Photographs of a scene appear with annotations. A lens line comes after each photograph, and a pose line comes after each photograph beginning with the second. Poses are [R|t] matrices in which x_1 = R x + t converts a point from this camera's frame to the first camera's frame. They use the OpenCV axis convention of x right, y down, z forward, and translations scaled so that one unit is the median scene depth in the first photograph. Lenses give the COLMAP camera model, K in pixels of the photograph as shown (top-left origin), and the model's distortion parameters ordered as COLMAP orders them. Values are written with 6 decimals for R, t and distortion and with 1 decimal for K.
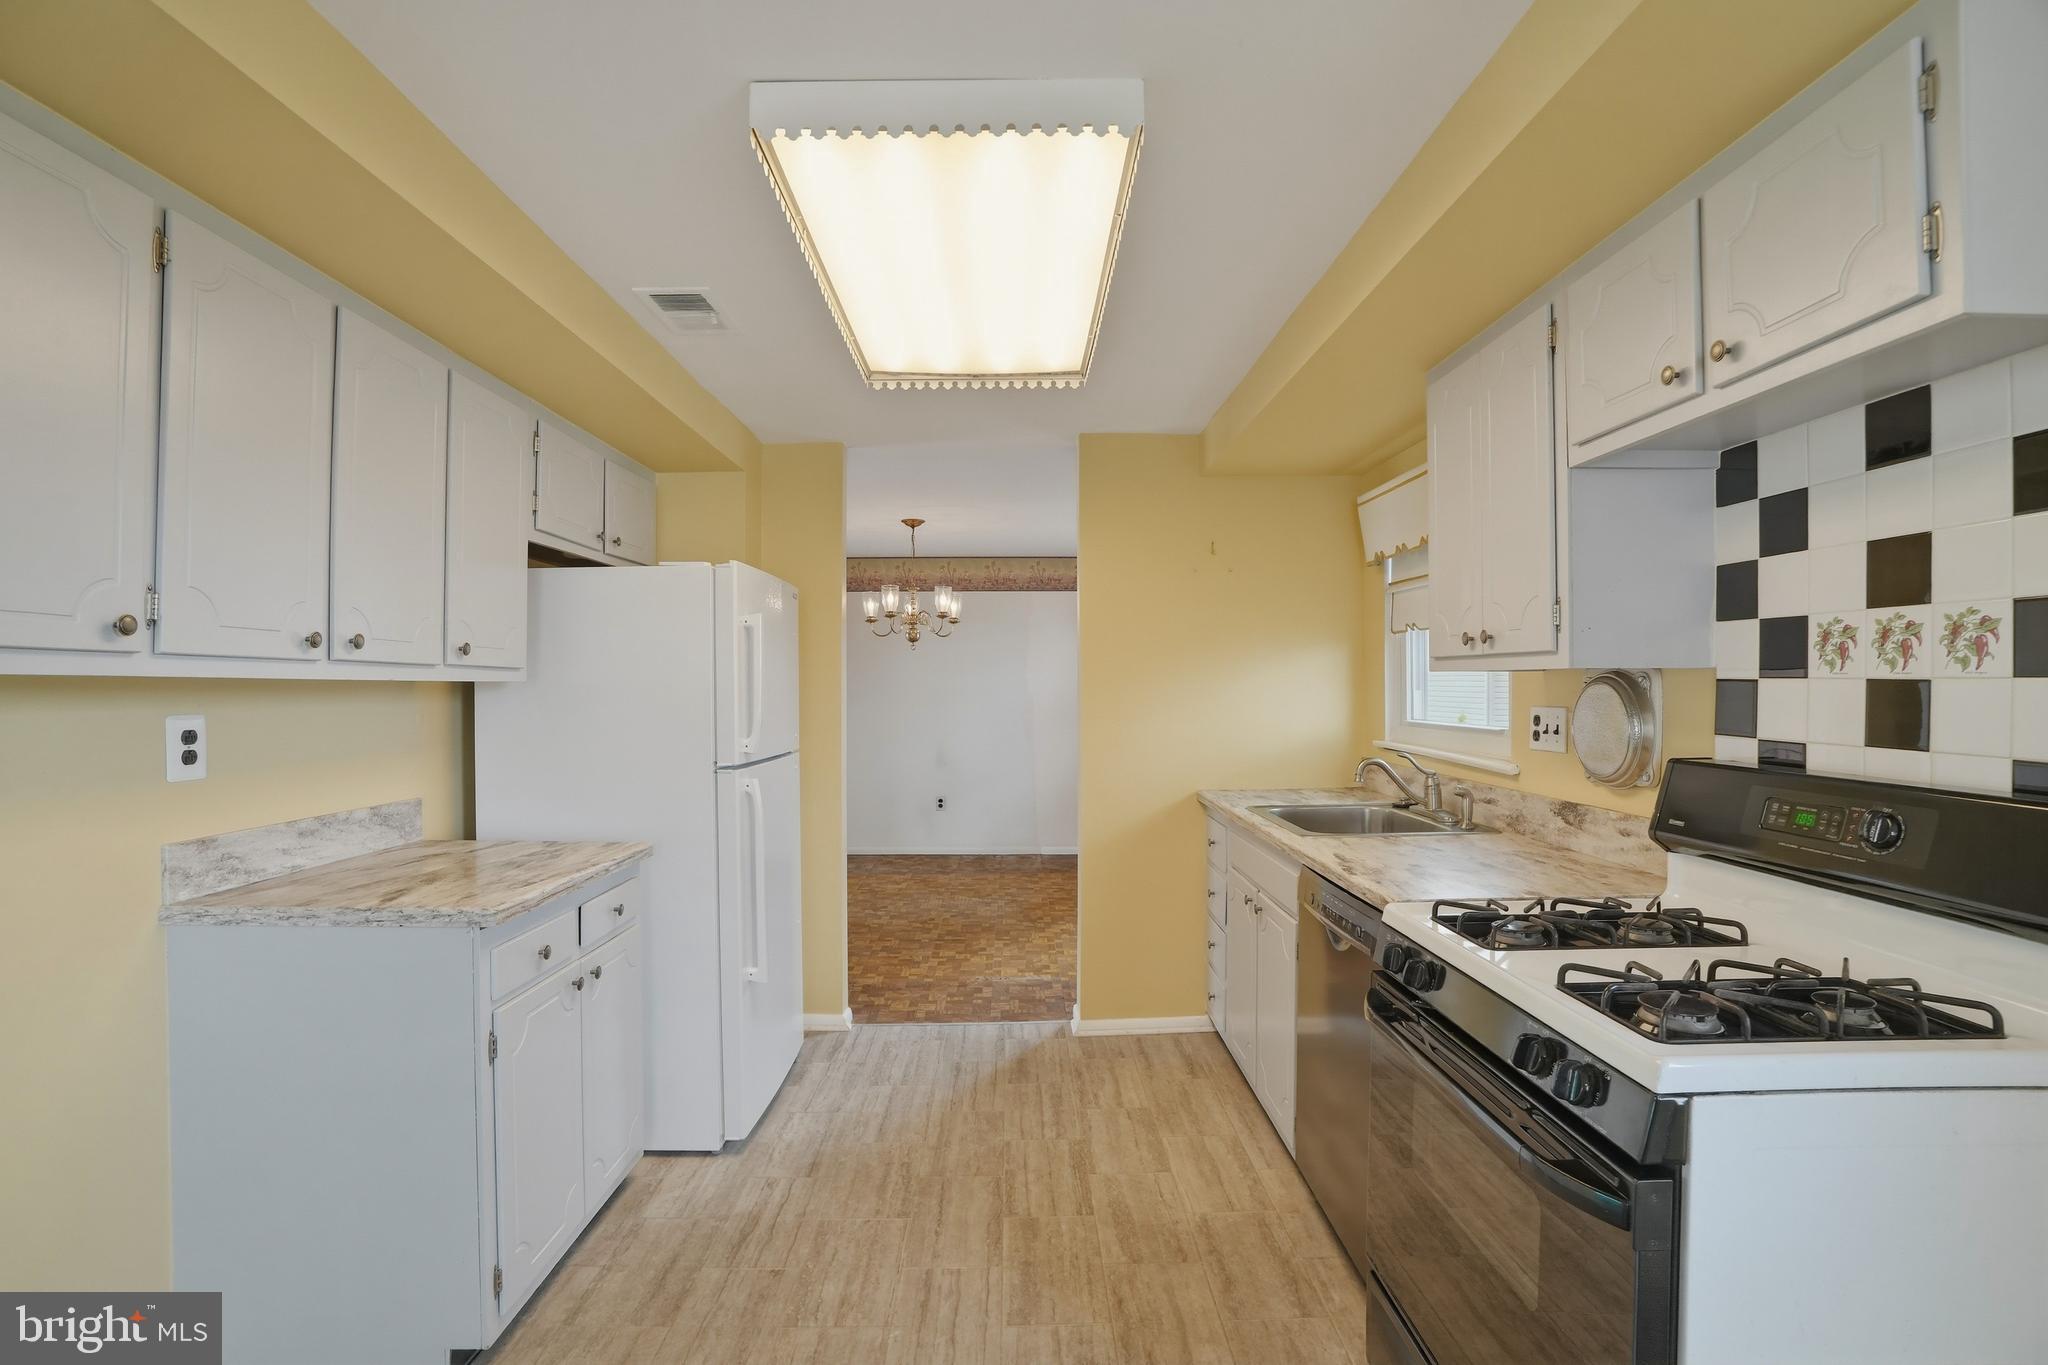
lens RADIAL K [[957.2, 0, 1024.4], [0, 957.2, 655.7], [0, 0, 1]] dist [-0.075184, 0.028326]
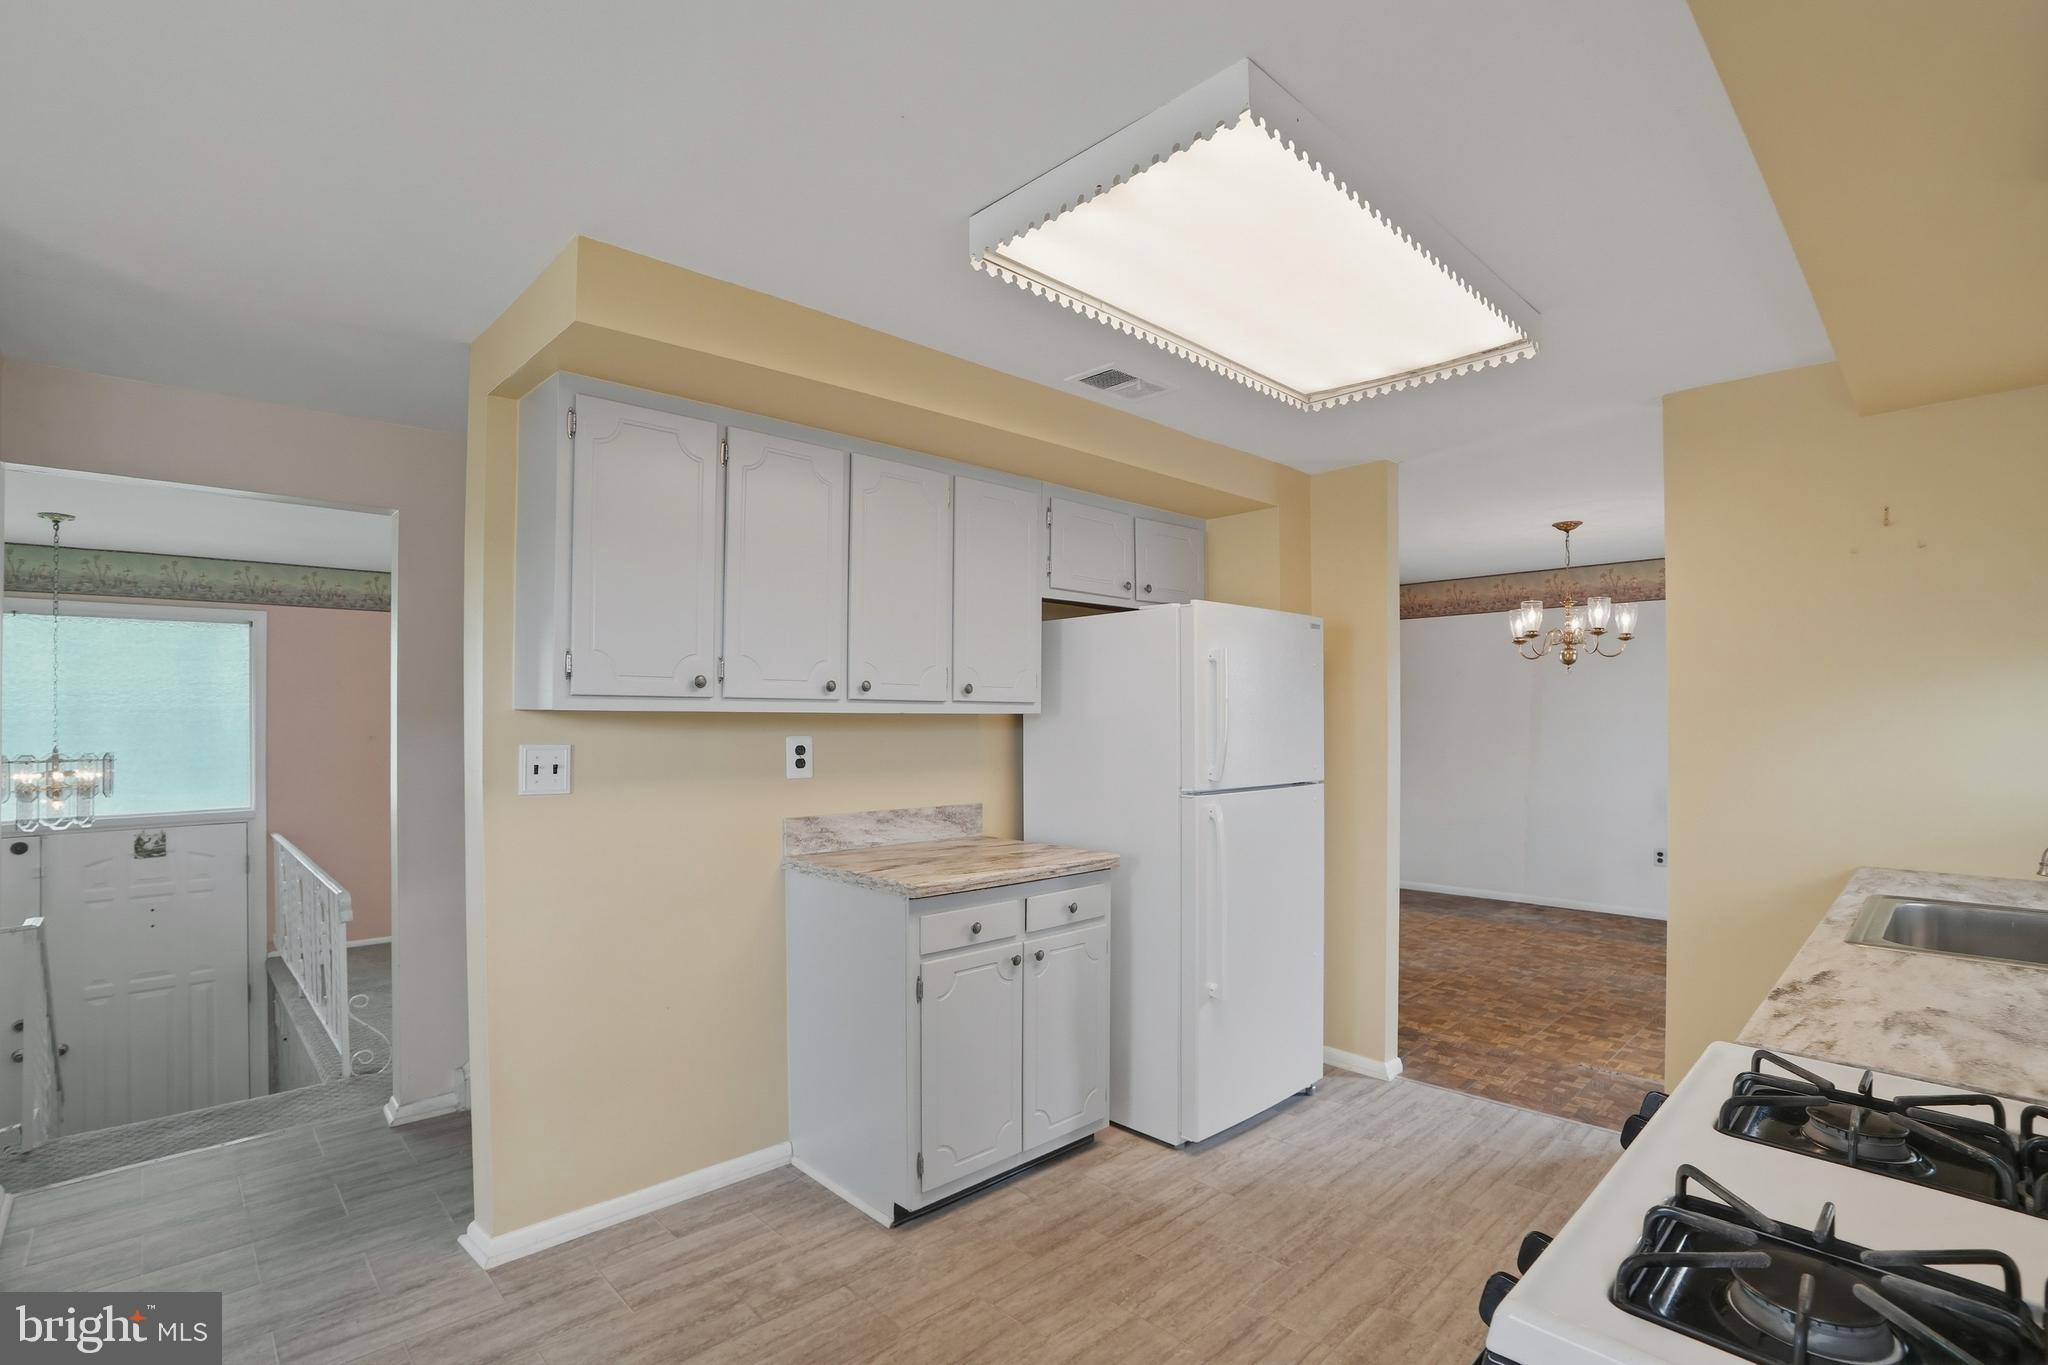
lens RADIAL K [[952.5, 0, 984.0], [0, 952.5, 682.4], [0, 0, 1]] dist [-0.078287, 0.027109]
pose [[0.668811, -0.022297, -0.743098, 0.338255], [0.021435, 0.999713, -0.010704, -0.001112], [0.743124, -0.008770, 0.669097, 0.112317]]
